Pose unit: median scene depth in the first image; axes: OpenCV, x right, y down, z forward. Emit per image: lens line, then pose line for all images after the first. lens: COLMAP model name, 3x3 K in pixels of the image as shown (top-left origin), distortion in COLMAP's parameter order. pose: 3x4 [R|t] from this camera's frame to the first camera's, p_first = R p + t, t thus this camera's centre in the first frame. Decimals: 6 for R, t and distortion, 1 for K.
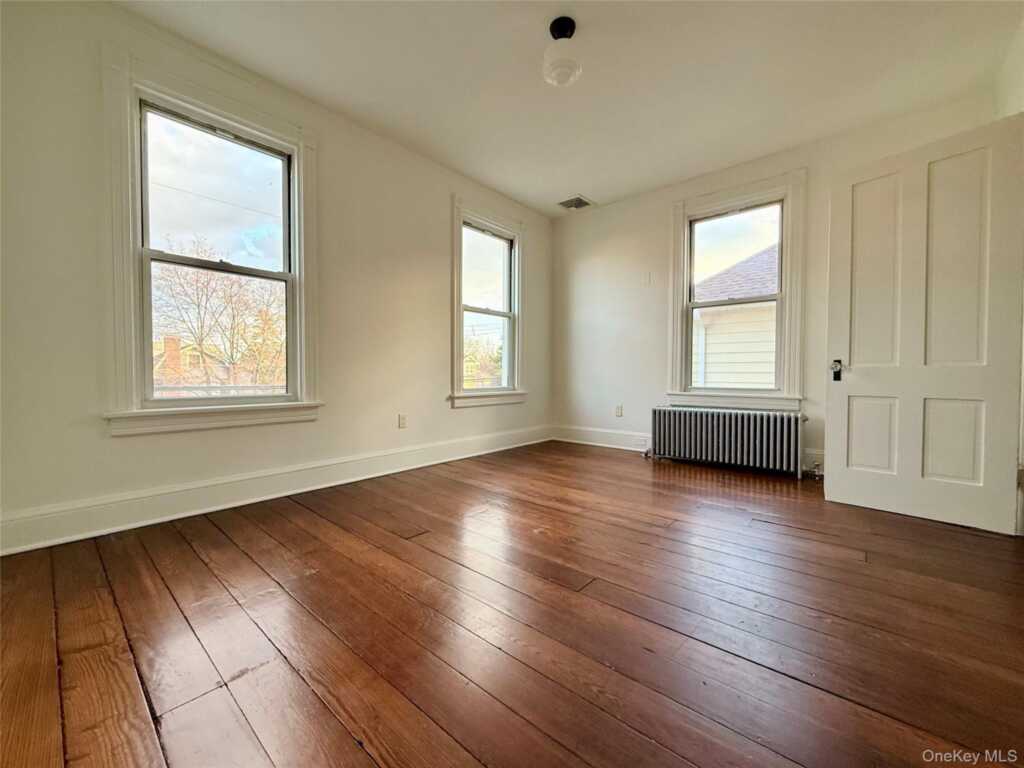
lens RADIAL K [[407.8, 0, 509.3], [0, 407.8, 382.0], [0, 0, 1]] dist [0.001383, 0.000194]
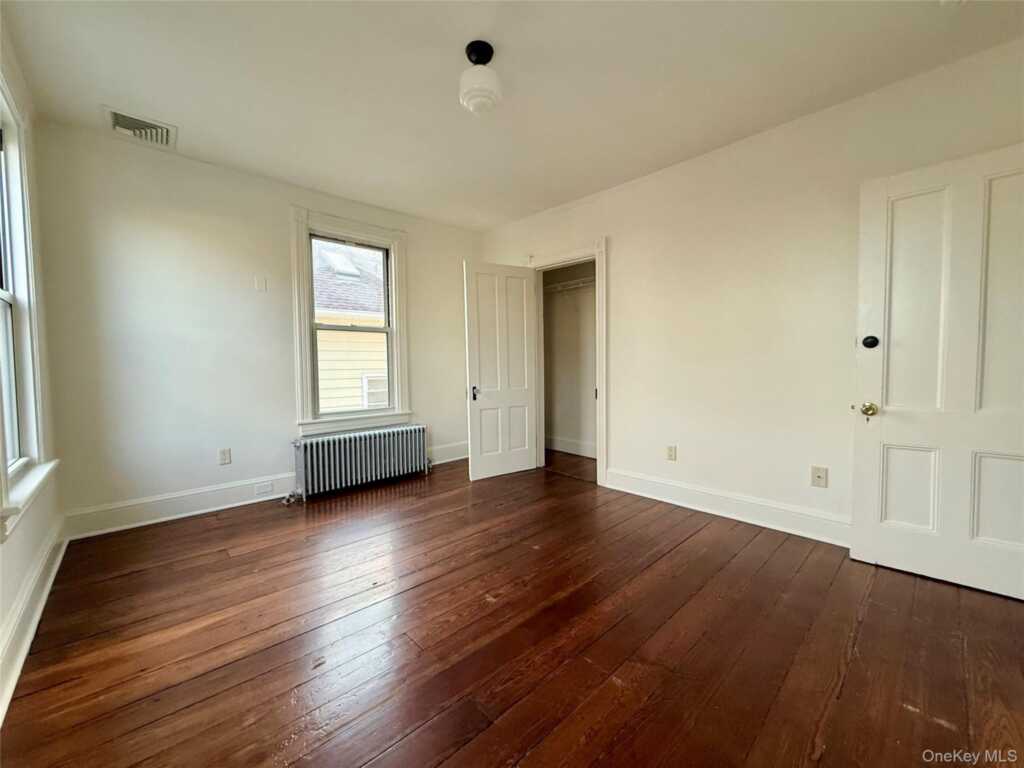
lens RADIAL K [[407.8, 0, 509.3], [0, 407.8, 382.0], [0, 0, 1]] dist [0.001383, 0.000194]
pose [[0.107118, -0.040637, 0.993416, -0.447308], [0.034388, 0.998718, 0.037146, -0.081245], [-0.993651, 0.030183, 0.108378, 0.471132]]
